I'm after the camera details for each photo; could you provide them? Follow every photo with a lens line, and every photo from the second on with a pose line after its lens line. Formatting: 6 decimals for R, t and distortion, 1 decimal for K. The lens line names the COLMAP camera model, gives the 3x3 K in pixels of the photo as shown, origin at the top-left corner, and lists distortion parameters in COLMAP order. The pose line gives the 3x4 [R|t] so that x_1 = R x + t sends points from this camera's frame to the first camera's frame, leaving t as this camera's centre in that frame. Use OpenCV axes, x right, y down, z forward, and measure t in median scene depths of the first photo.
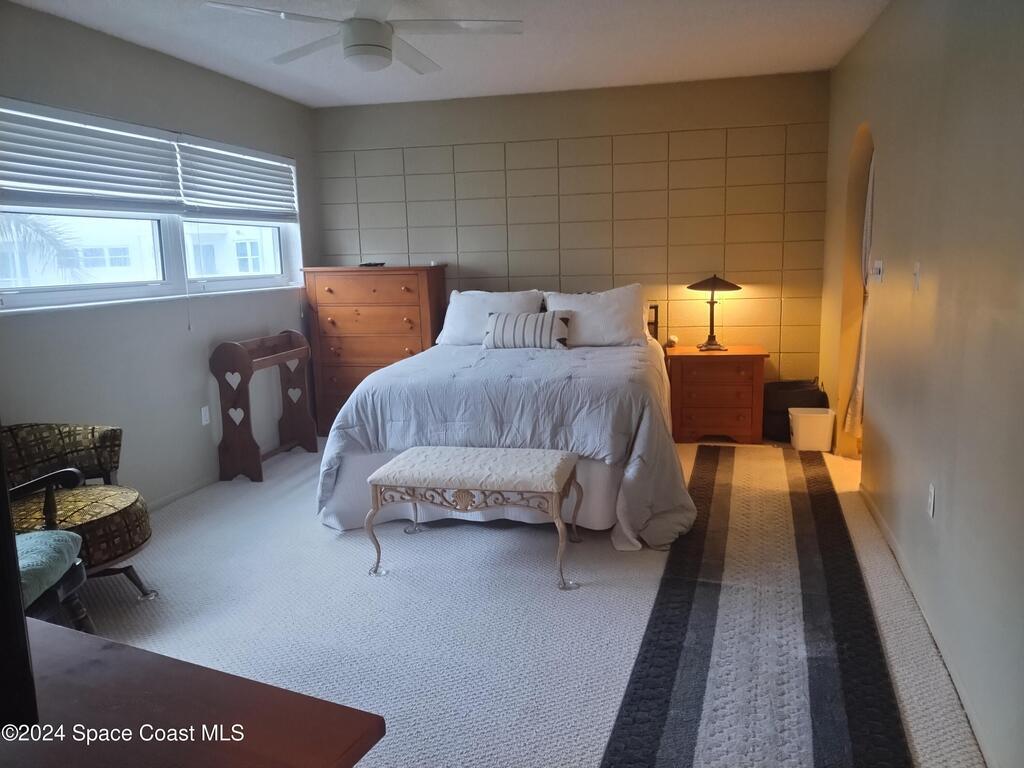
lens RADIAL K [[756.6, 0, 511.5], [0, 756.6, 380.4], [0, 0, 1]] dist [0.074847, -0.101762]
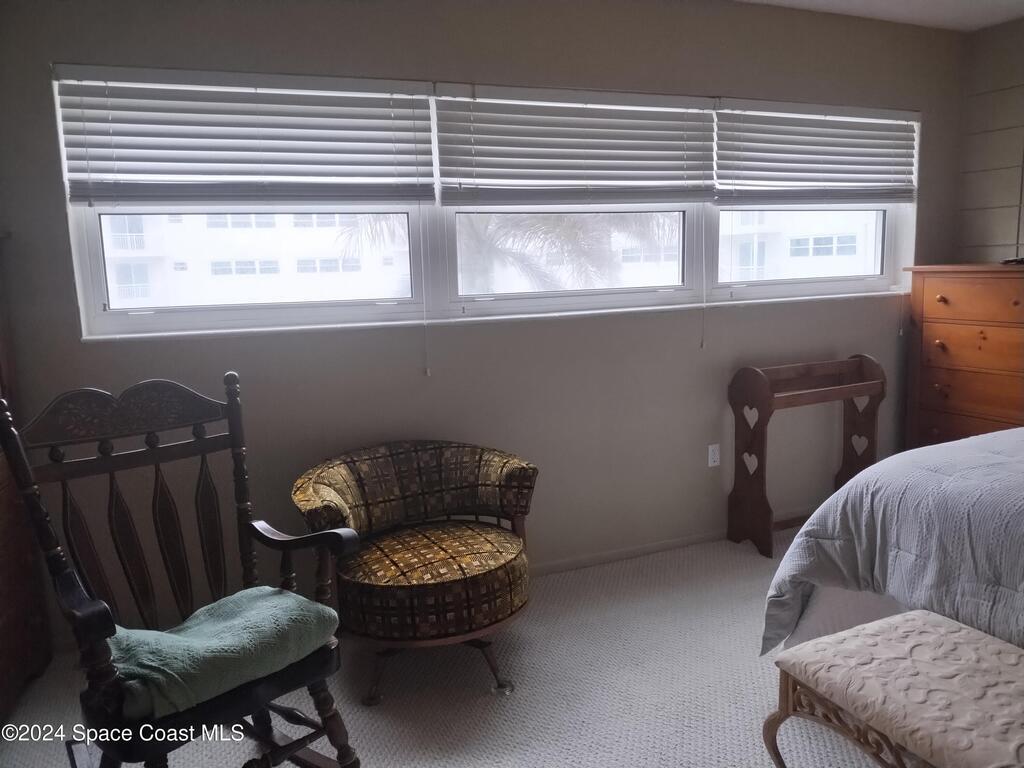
lens RADIAL K [[756.6, 0, 511.5], [0, 756.6, 380.4], [0, 0, 1]] dist [0.074847, -0.101762]
pose [[0.618953, 0.126135, -0.775233, 0.075455], [-0.113073, 0.991049, 0.070971, -0.065423], [0.777246, 0.043730, 0.627675, 0.345208]]
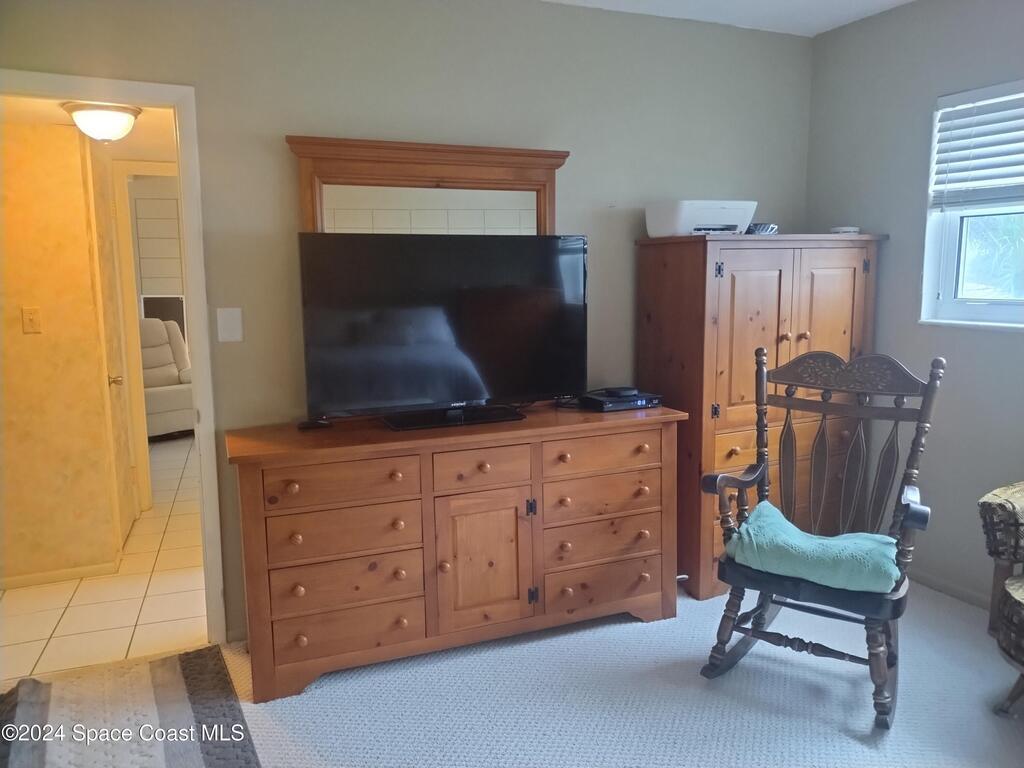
lens RADIAL K [[756.6, 0, 511.5], [0, 756.6, 380.4], [0, 0, 1]] dist [0.074847, -0.101762]
pose [[-0.696680, 0.125729, -0.706278, 0.188333], [-0.086686, 0.962554, 0.256858, -0.112823], [0.712125, 0.240173, -0.659693, 0.651211]]
